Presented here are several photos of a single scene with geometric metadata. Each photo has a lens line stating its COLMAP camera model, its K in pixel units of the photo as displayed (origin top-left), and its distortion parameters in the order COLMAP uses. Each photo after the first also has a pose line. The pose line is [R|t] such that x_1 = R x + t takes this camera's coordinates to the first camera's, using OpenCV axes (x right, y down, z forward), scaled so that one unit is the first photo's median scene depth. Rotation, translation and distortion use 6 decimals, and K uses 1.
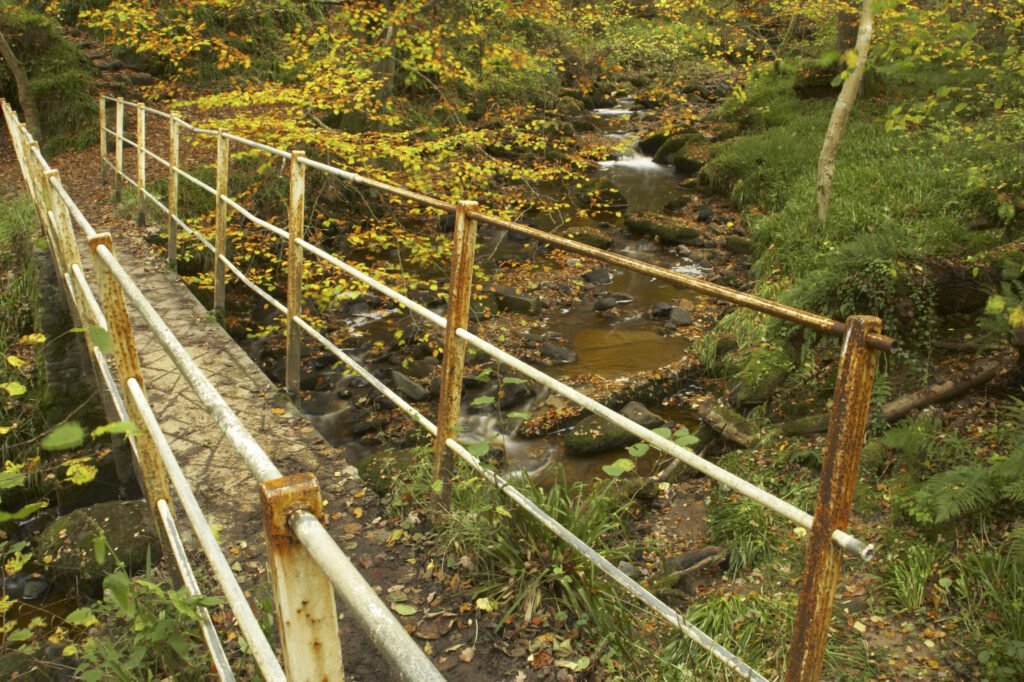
lens RADIAL K [[964.8, 0, 546.6], [0, 964.8, 351.9], [0, 0, 1]] dist [-0.088361, 0.000000]
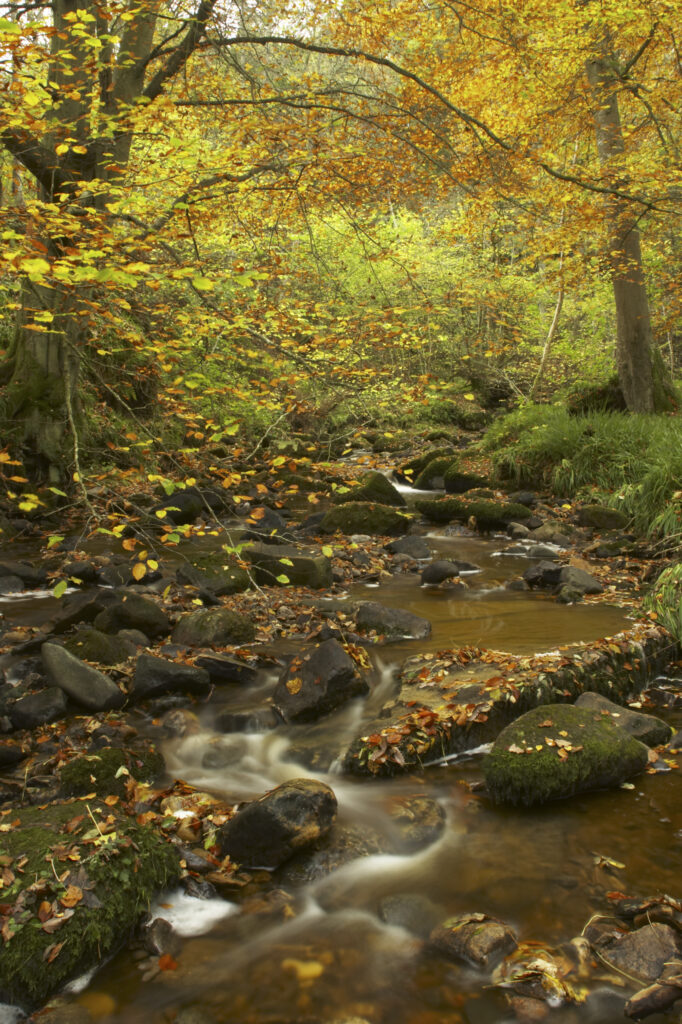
lens RADIAL K [[964.8, 0, 338.2], [0, 964.8, 504.8], [0, 0, 1]] dist [-0.088361, 0.000000]
pose [[0.995895, -0.009712, 0.089989, -0.057384], [0.033805, 0.962190, -0.270272, 0.073158], [-0.083961, 0.272205, 0.958569, 0.491782]]
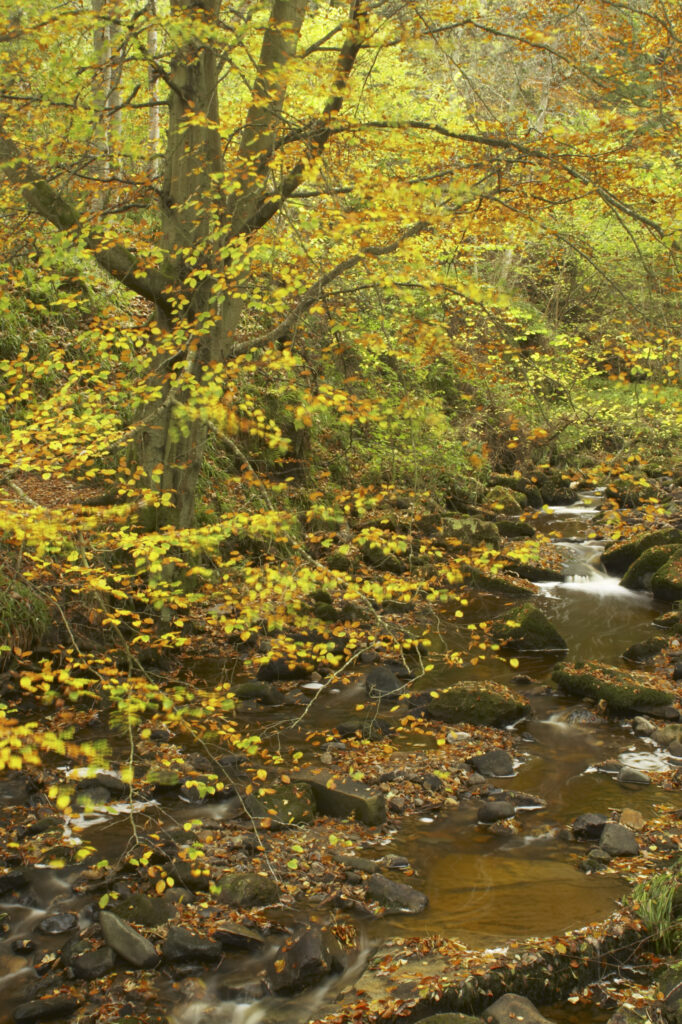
lens RADIAL K [[1409.3, 0, 349.2], [0, 1409.3, 556.5], [0, 0, 1]] dist [0.100964, 0.000000]
pose [[0.993494, 0.030722, -0.109666, 0.069356], [-0.053382, 0.976217, -0.210121, -0.015599], [0.100602, 0.214608, 0.971505, 0.116053]]
